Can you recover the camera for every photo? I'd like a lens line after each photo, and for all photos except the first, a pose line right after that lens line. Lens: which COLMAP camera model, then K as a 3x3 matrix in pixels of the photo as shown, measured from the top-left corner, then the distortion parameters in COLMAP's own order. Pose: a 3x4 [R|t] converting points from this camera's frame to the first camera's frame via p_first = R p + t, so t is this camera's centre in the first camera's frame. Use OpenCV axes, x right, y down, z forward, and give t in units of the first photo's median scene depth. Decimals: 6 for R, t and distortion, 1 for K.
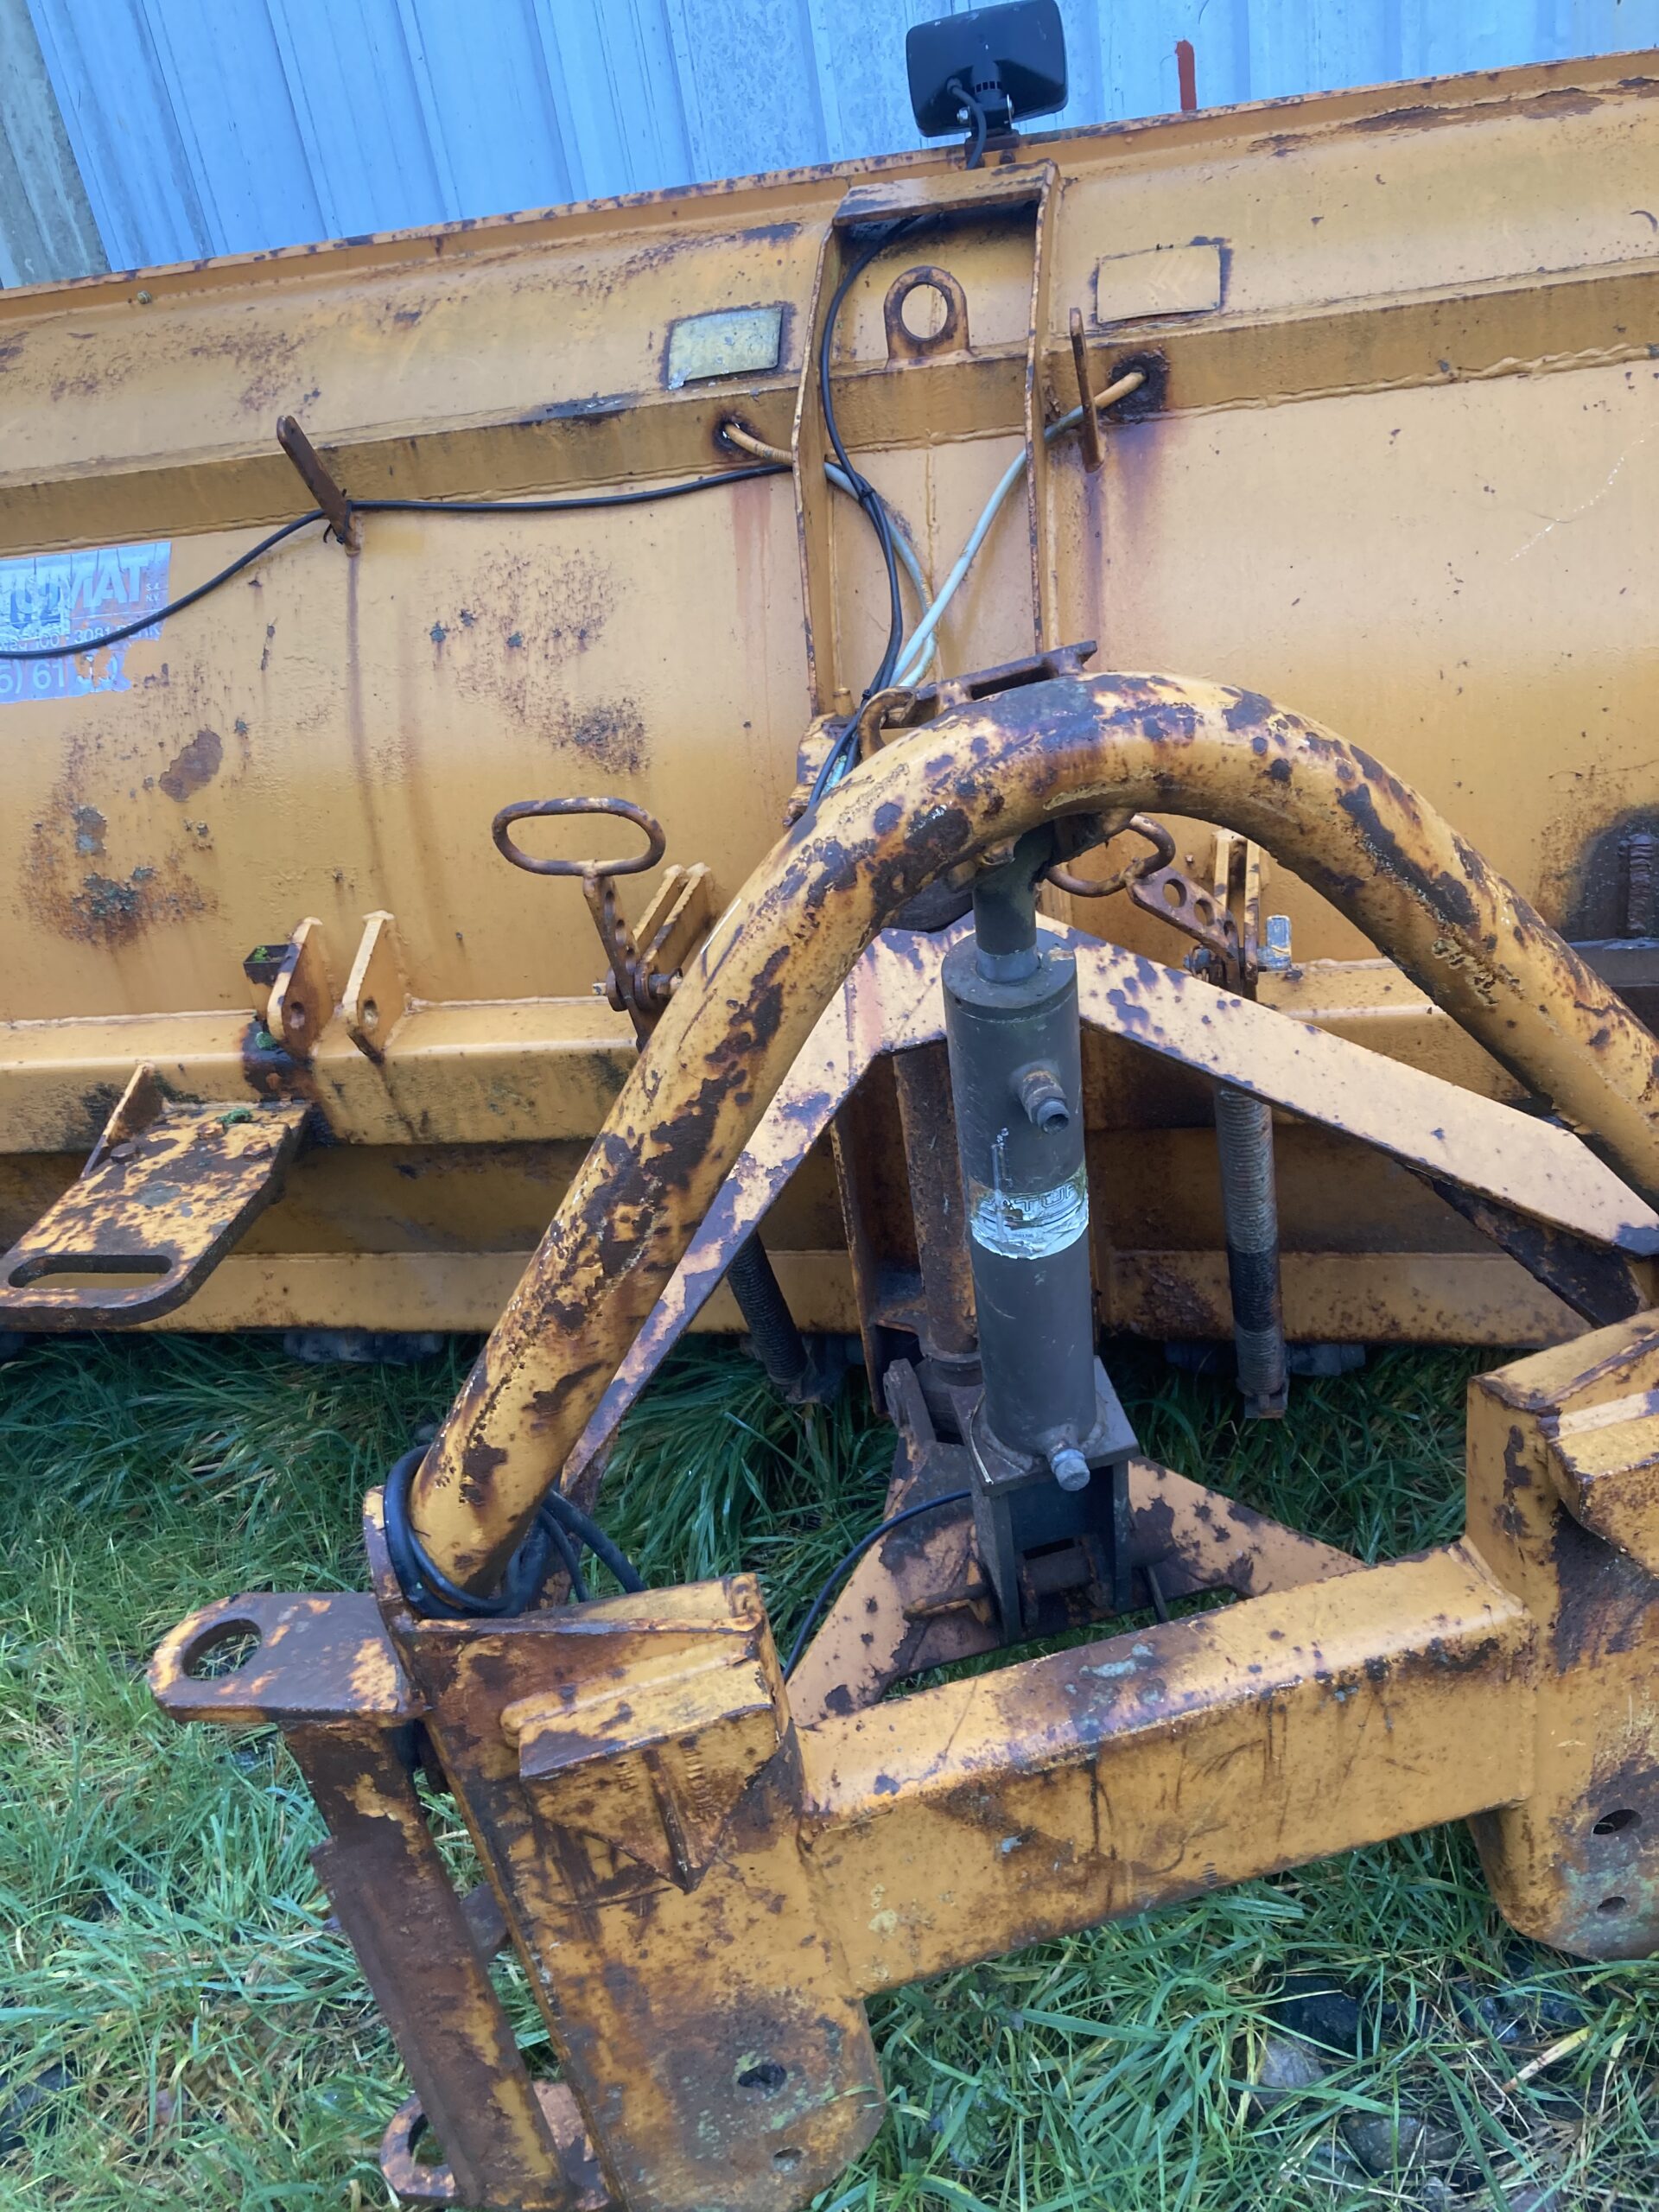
lens RADIAL K [[1774.8, 0, 957.5], [0, 1774.8, 1080.0], [0, 0, 1]] dist [0.044980, -0.109847]
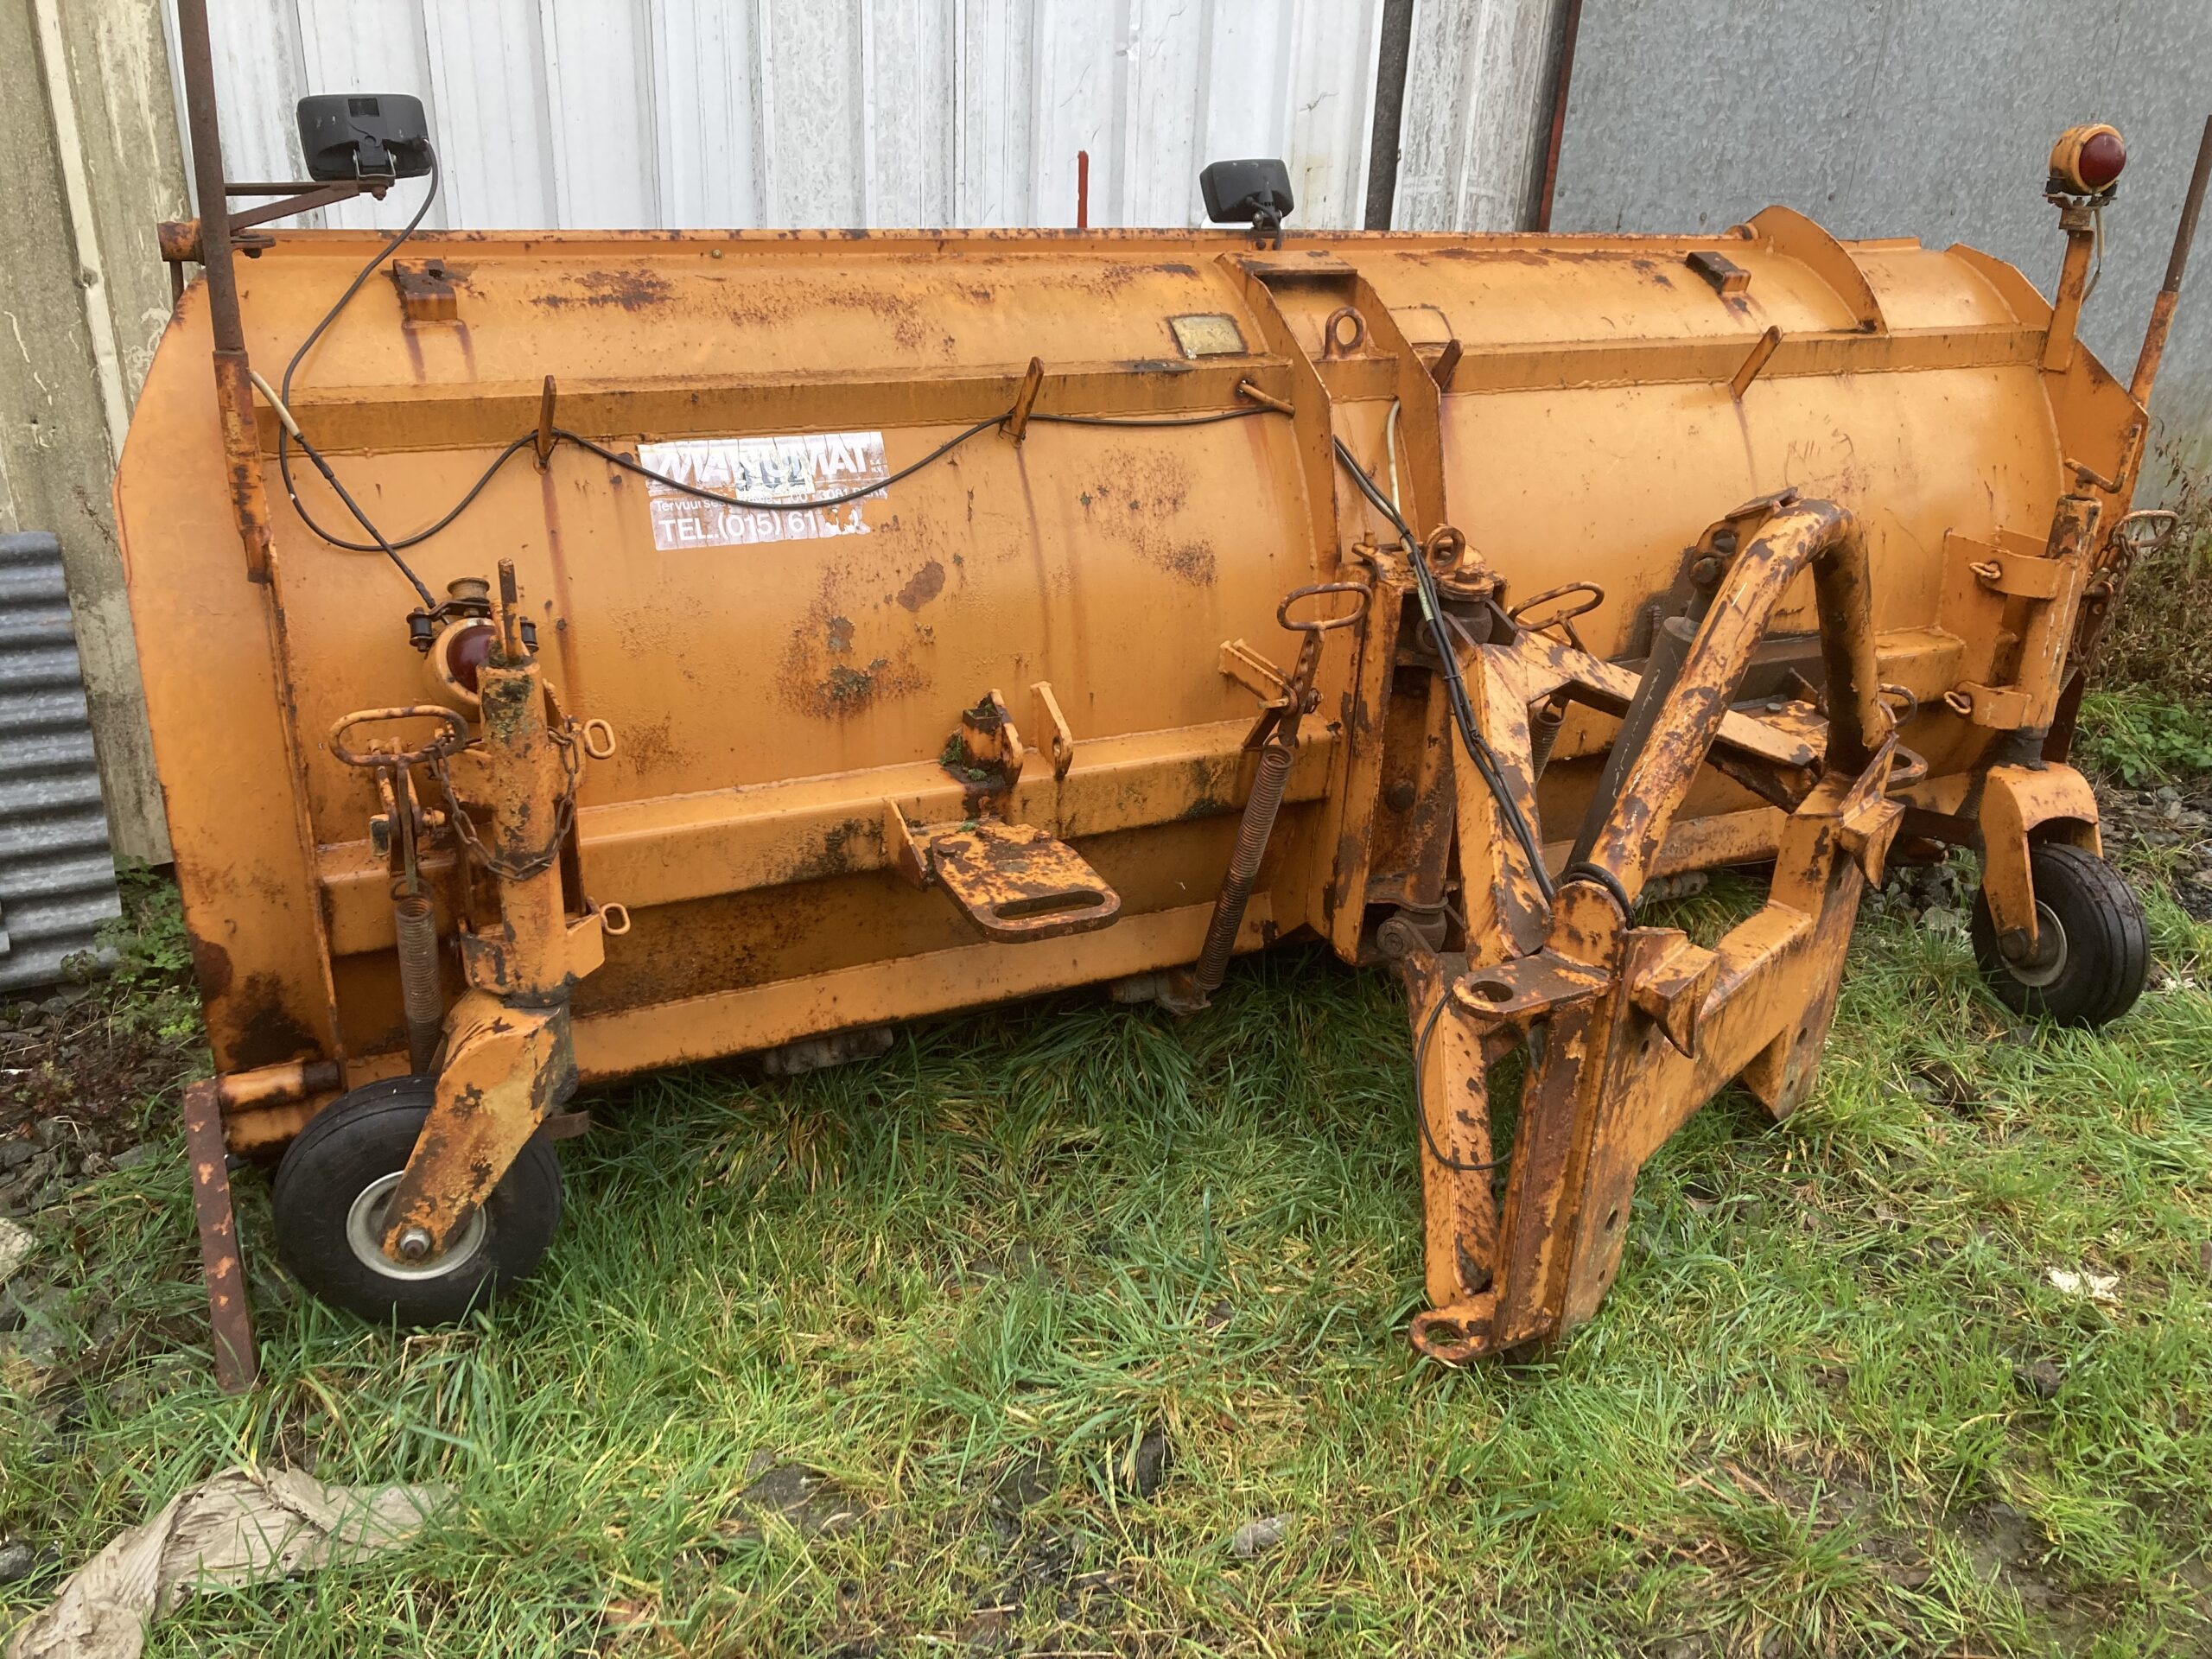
lens RADIAL K [[1721.1, 0, 1106.0], [0, 1721.1, 829.5], [0, 0, 1]] dist [0.074425, -0.252306]
pose [[0.791443, -0.084173, 0.605420, -1.299412], [0.152106, 0.986437, -0.061696, 0.139123], [-0.592015, 0.140916, 0.793511, -0.178987]]
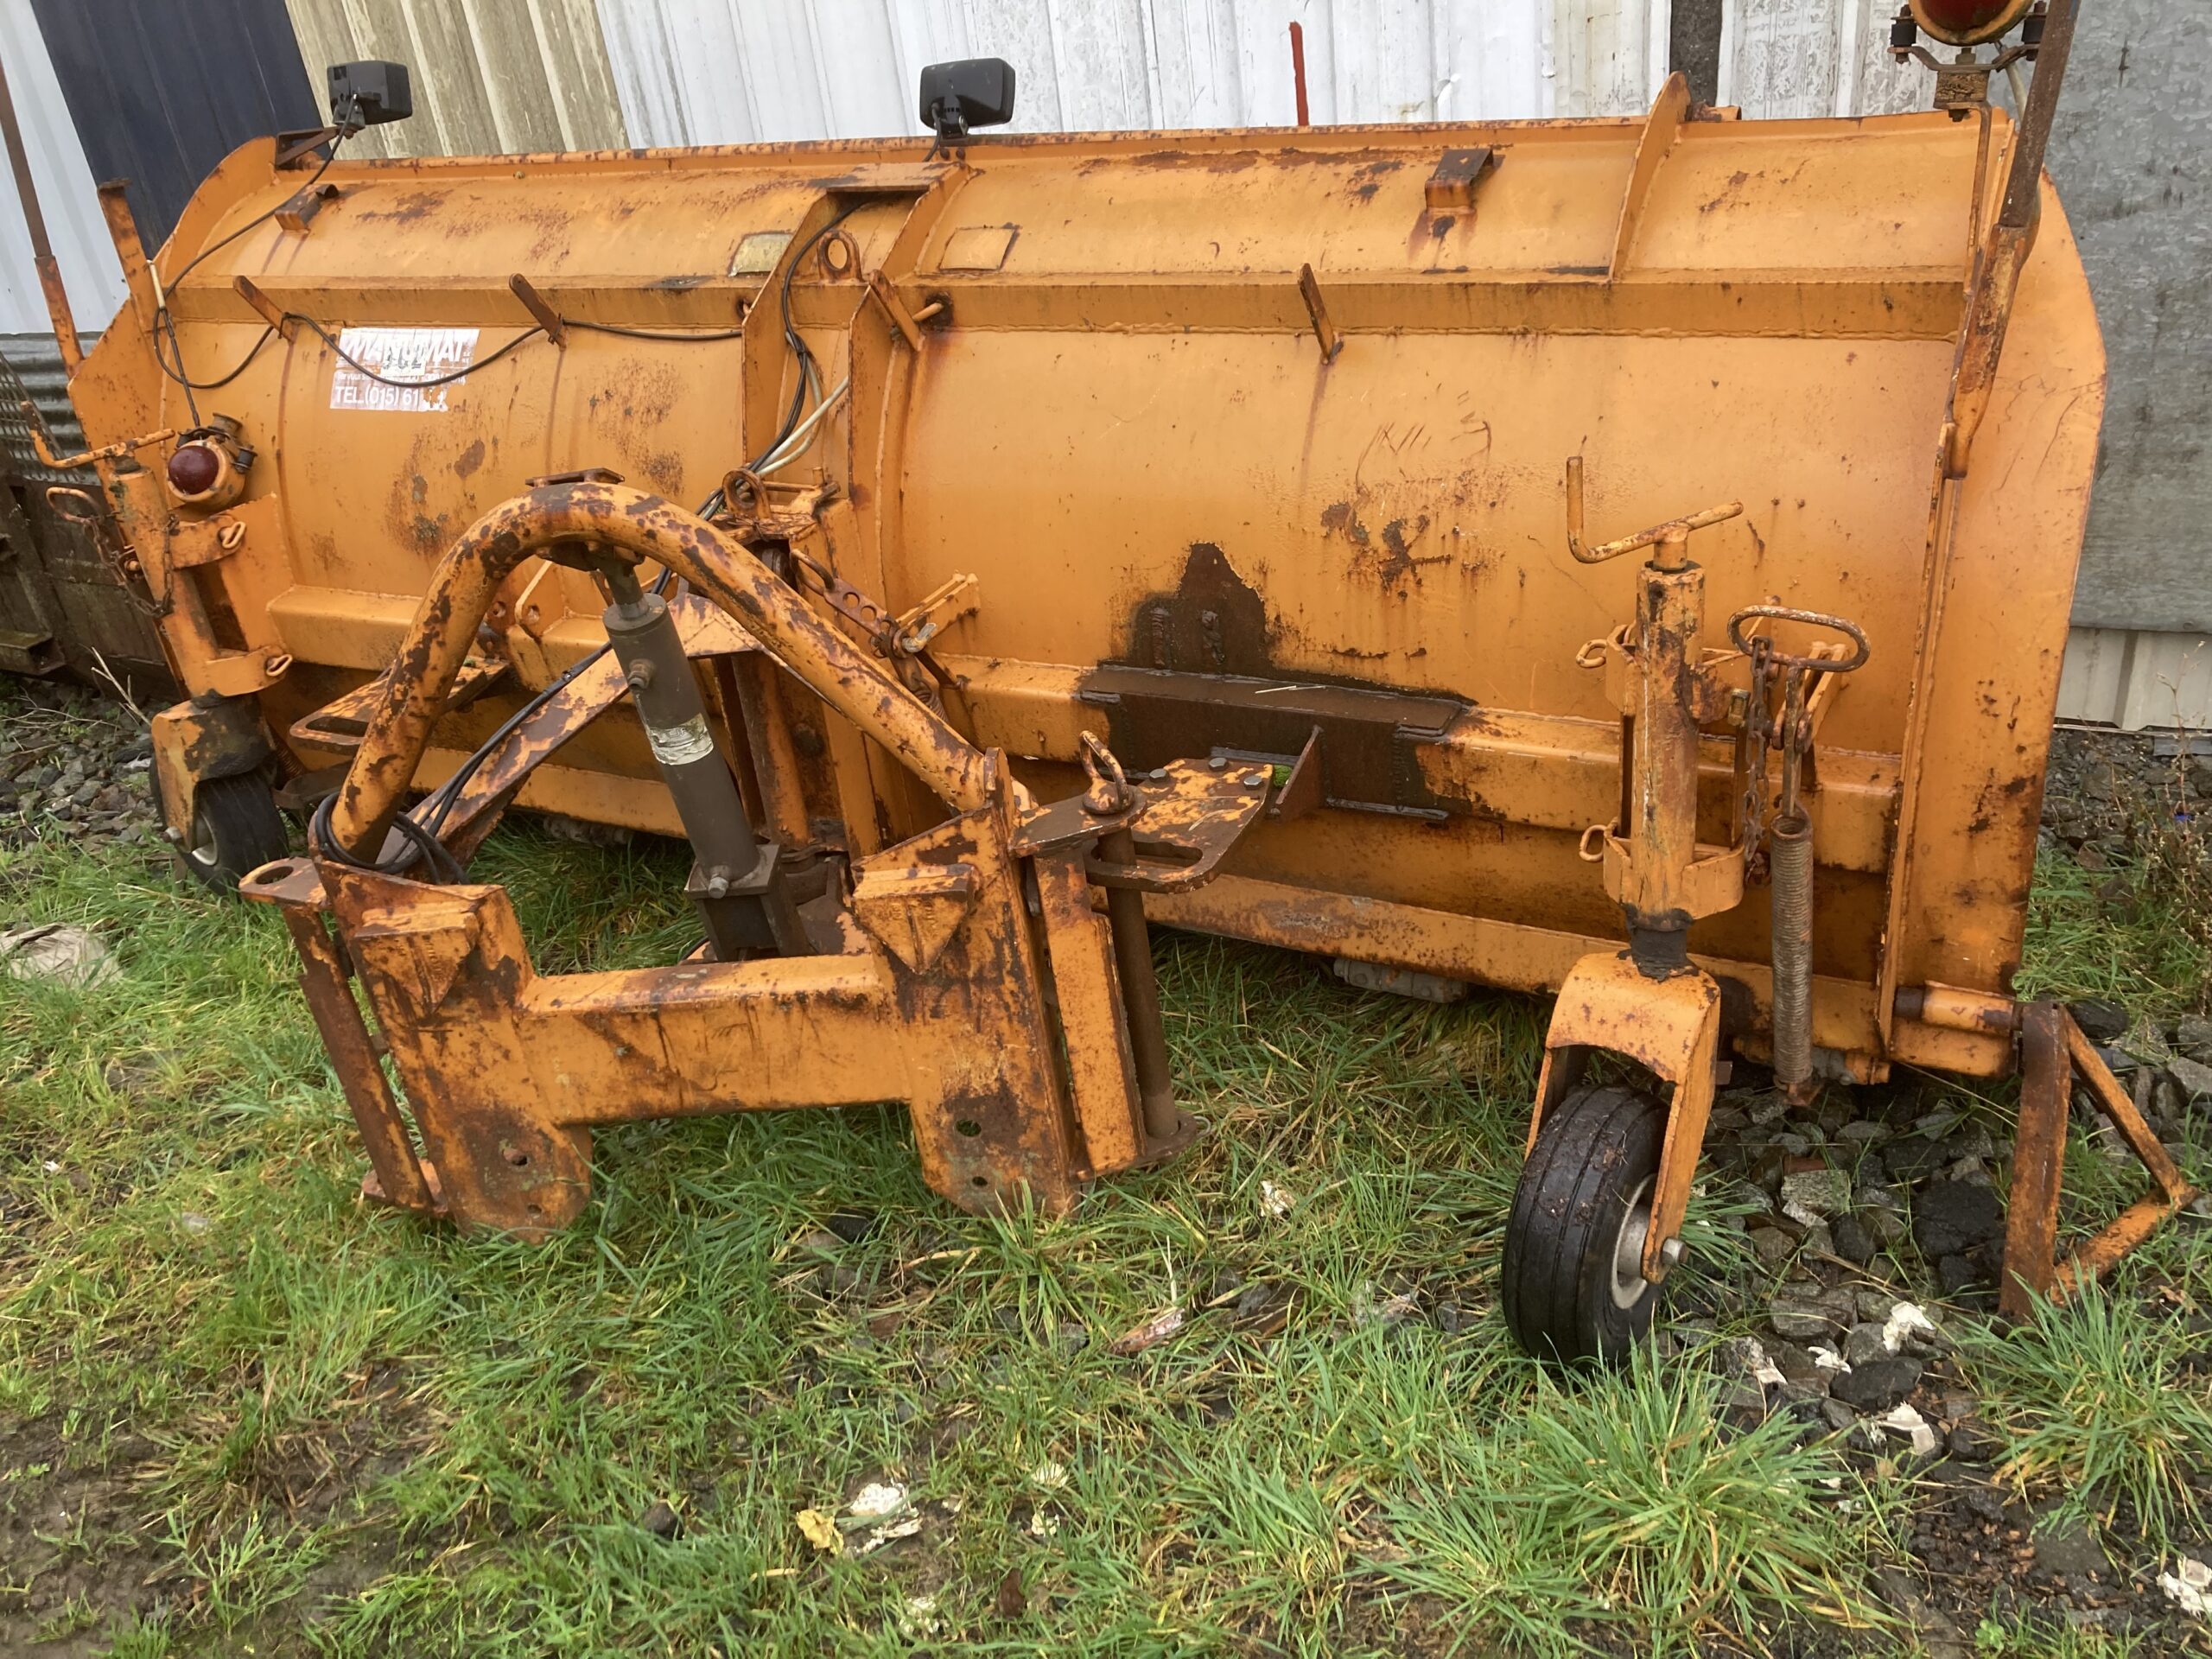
lens RADIAL K [[1783.2, 0, 1293.7], [0, 1783.2, 833.4], [0, 0, 1]] dist [0.098989, -0.206845]
pose [[0.966810, 0.161400, -0.198064, 0.838970], [-0.158747, 0.986884, 0.029305, 0.005025], [0.200196, 0.003109, 0.979751, -0.625158]]
